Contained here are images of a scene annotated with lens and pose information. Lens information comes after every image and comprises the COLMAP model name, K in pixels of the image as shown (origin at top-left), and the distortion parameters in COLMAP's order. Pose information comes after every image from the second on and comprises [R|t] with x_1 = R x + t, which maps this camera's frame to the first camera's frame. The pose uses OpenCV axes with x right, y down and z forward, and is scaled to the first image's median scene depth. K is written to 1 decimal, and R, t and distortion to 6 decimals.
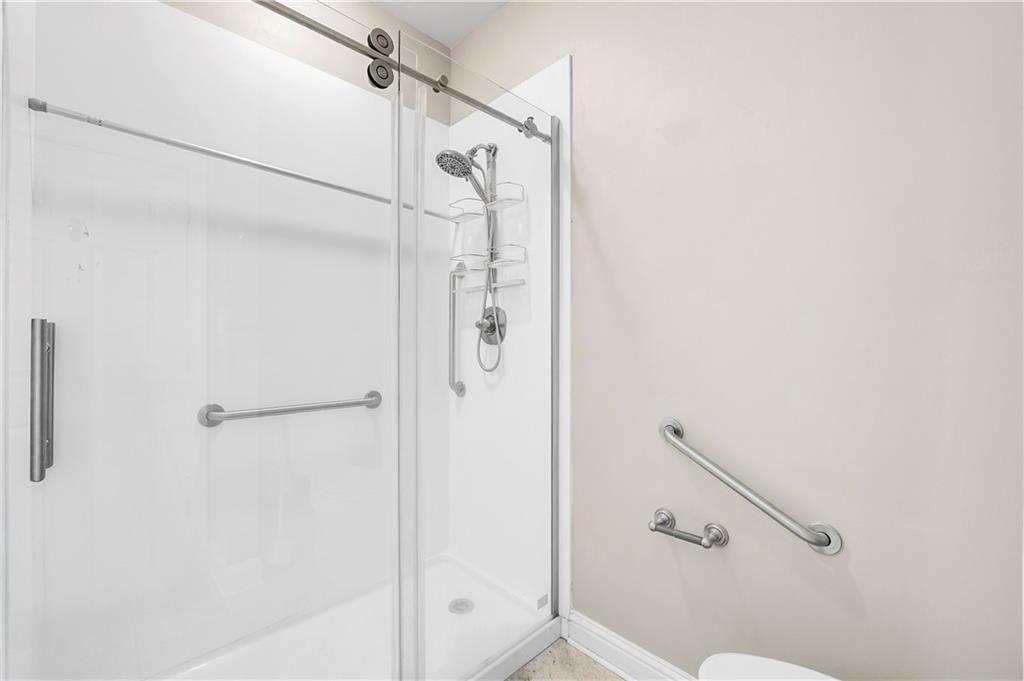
lens RADIAL K [[417.4, 0, 506.7], [0, 417.4, 335.5], [0, 0, 1]] dist [-0.014056, 0.001483]
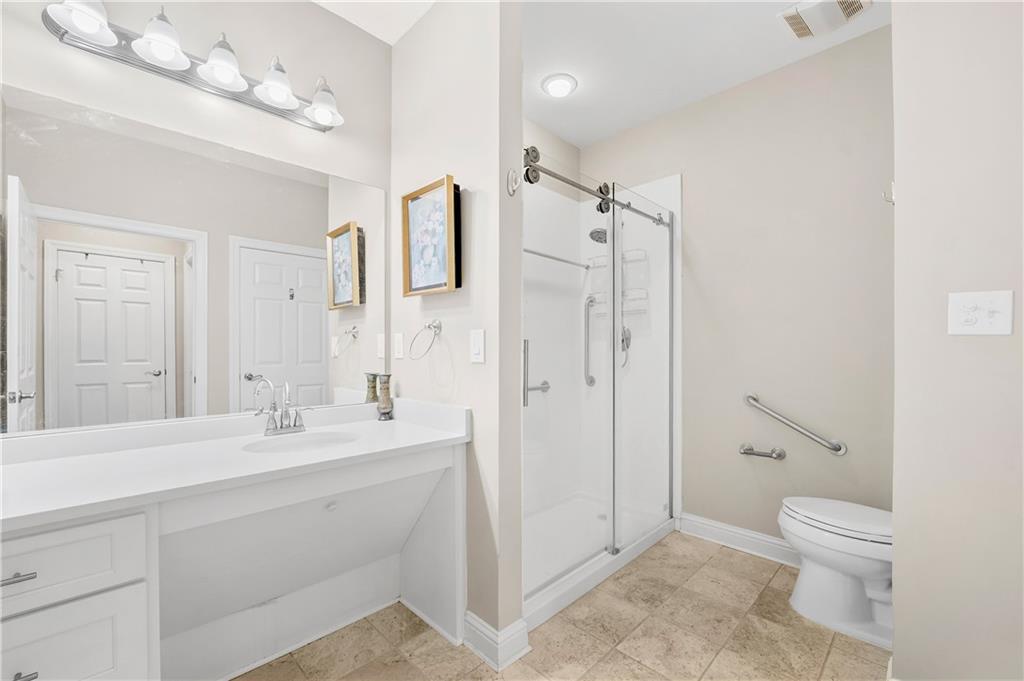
lens RADIAL K [[417.4, 0, 508.7], [0, 417.4, 345.7], [0, 0, 1]] dist [-0.014056, 0.001483]
pose [[0.999979, 0.003662, -0.005316, -0.515858], [-0.003687, 0.999982, -0.004656, 0.012196], [0.005299, 0.004676, 0.999975, -0.637146]]
